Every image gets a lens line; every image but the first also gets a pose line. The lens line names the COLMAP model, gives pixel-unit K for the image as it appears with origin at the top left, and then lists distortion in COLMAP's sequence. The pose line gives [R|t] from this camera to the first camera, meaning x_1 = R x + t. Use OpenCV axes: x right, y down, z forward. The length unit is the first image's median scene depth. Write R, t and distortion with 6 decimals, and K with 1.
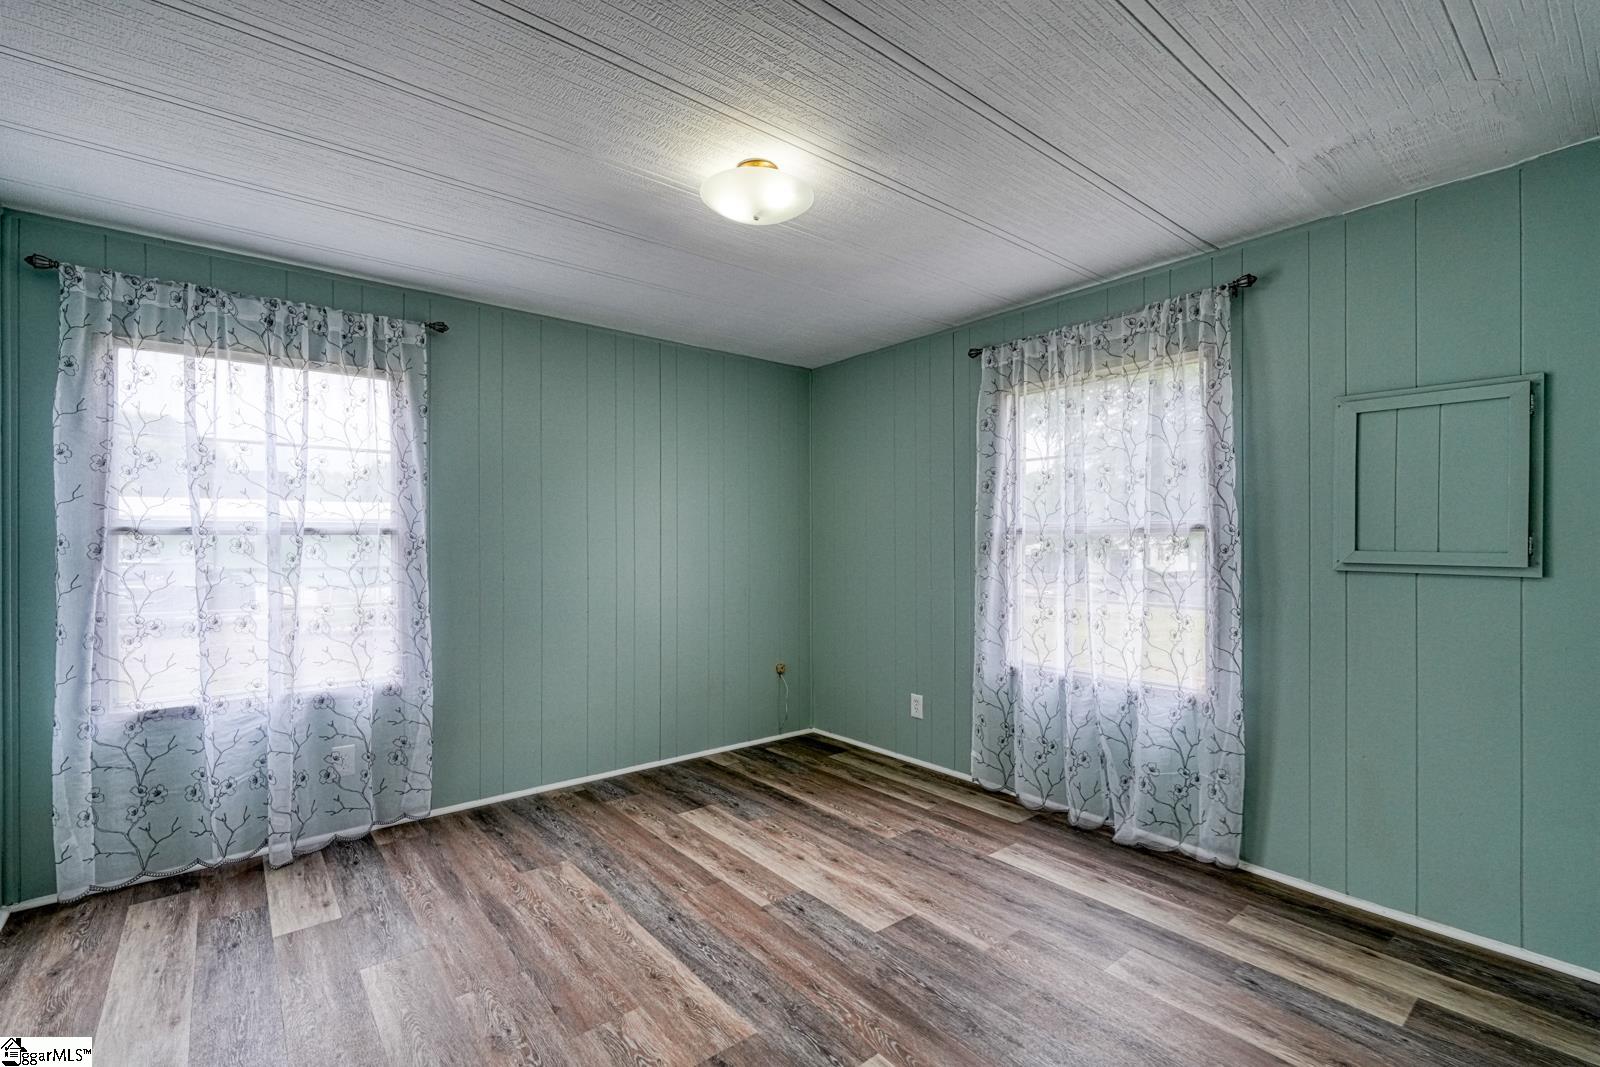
lens RADIAL K [[701.4, 0, 806.4], [0, 701.4, 542.3], [0, 0, 1]] dist [0.003021, 0.000785]
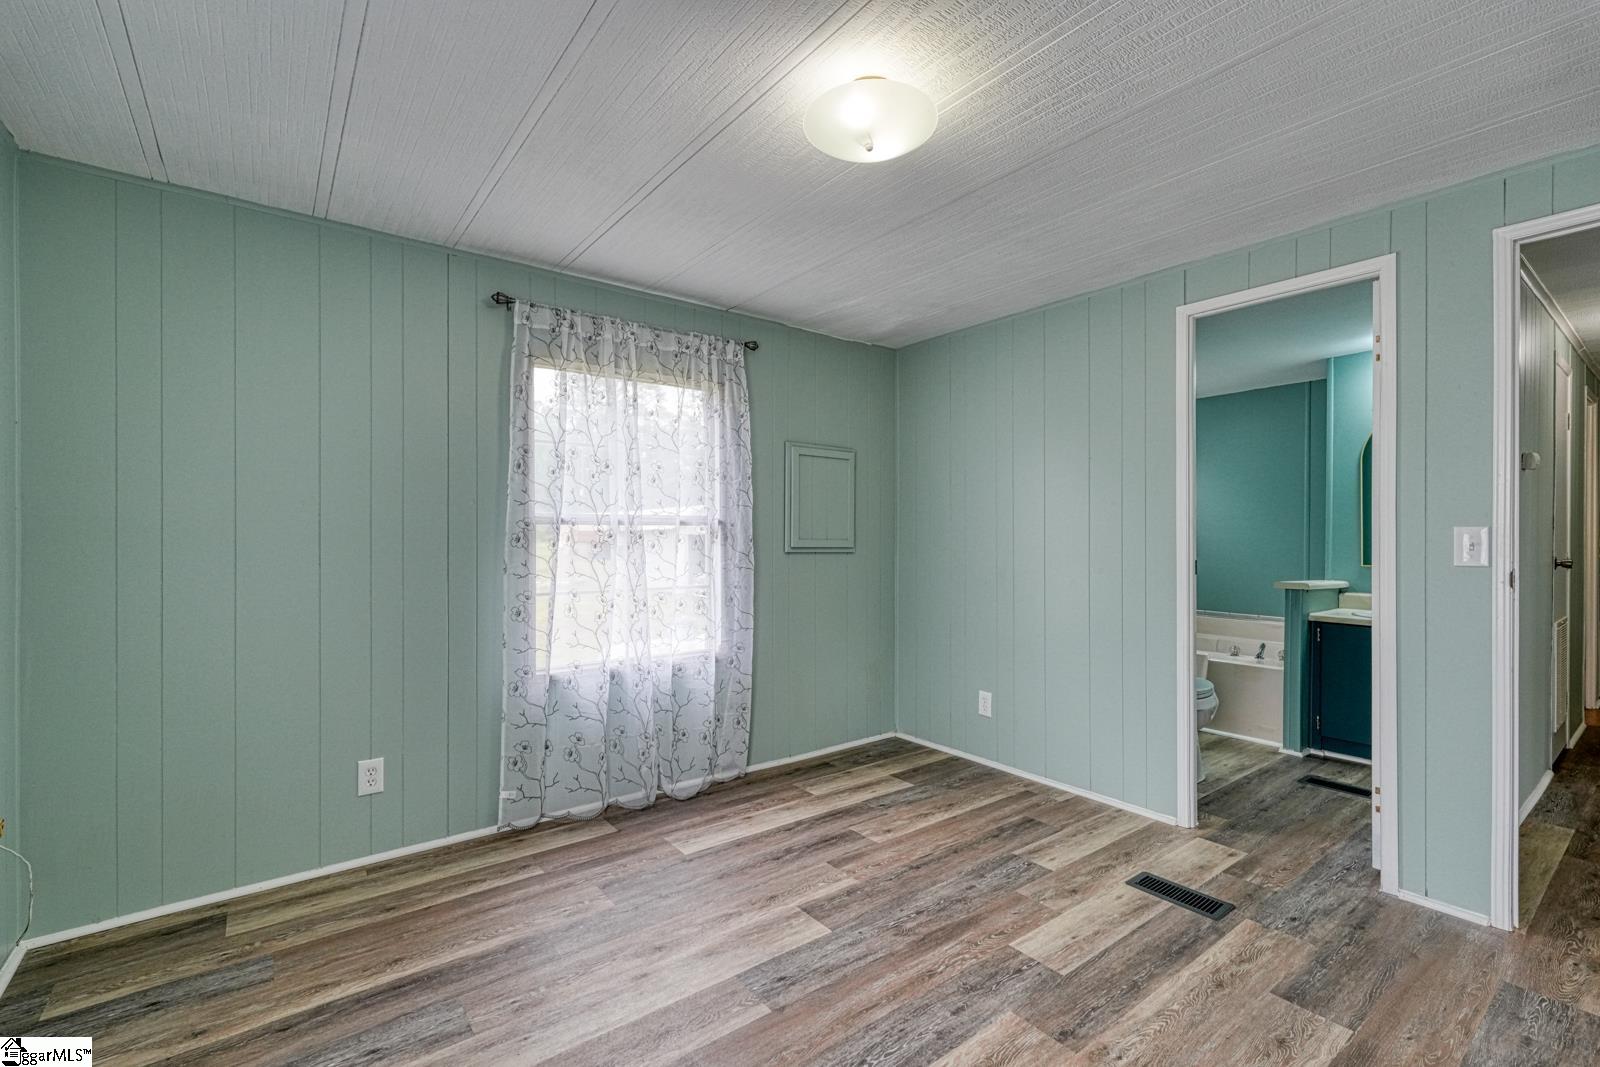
lens RADIAL K [[701.4, 0, 788.7], [0, 701.4, 532.2], [0, 0, 1]] dist [0.003021, 0.000785]
pose [[0.050583, 0.001252, 0.998719, -0.667750], [-0.002618, 0.999996, -0.001121, -0.001788], [-0.998716, -0.002558, 0.050586, 0.761834]]
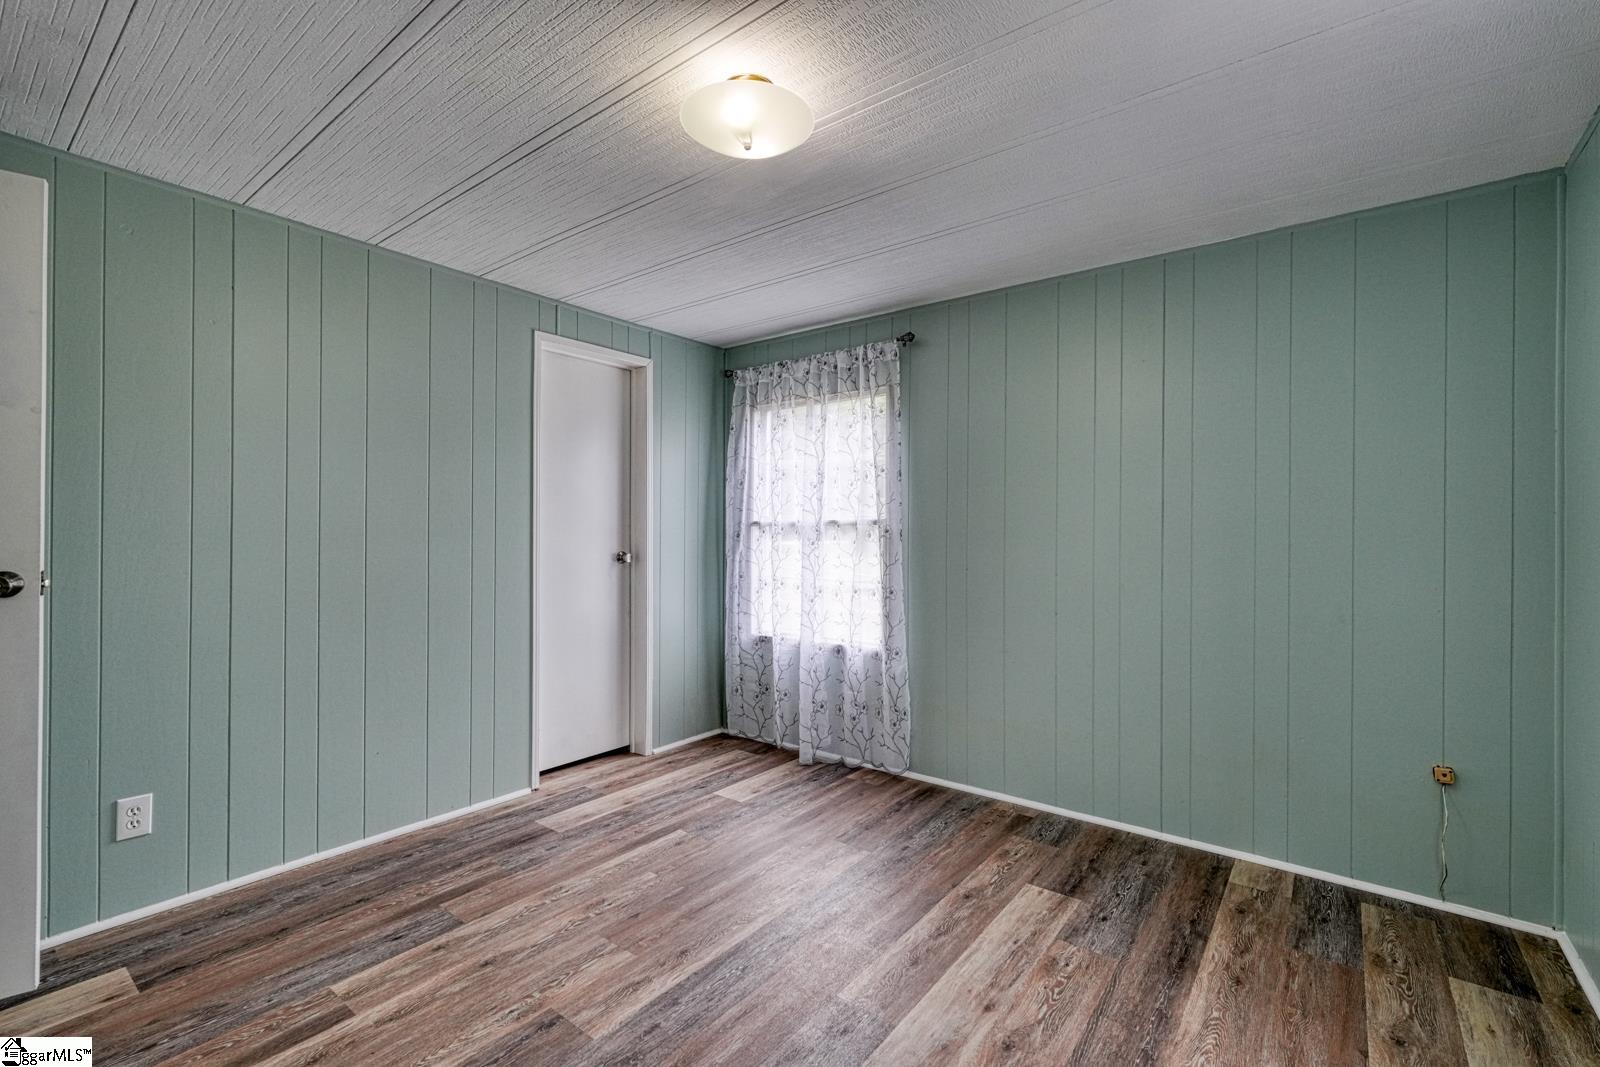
lens RADIAL K [[701.4, 0, 807.2], [0, 701.4, 533.2], [0, 0, 1]] dist [0.003021, 0.000785]
pose [[0.230138, 0.005582, -0.973142, 0.556789], [-0.005227, 0.999976, 0.004500, -0.001594], [0.973144, 0.004051, 0.230161, 0.633248]]
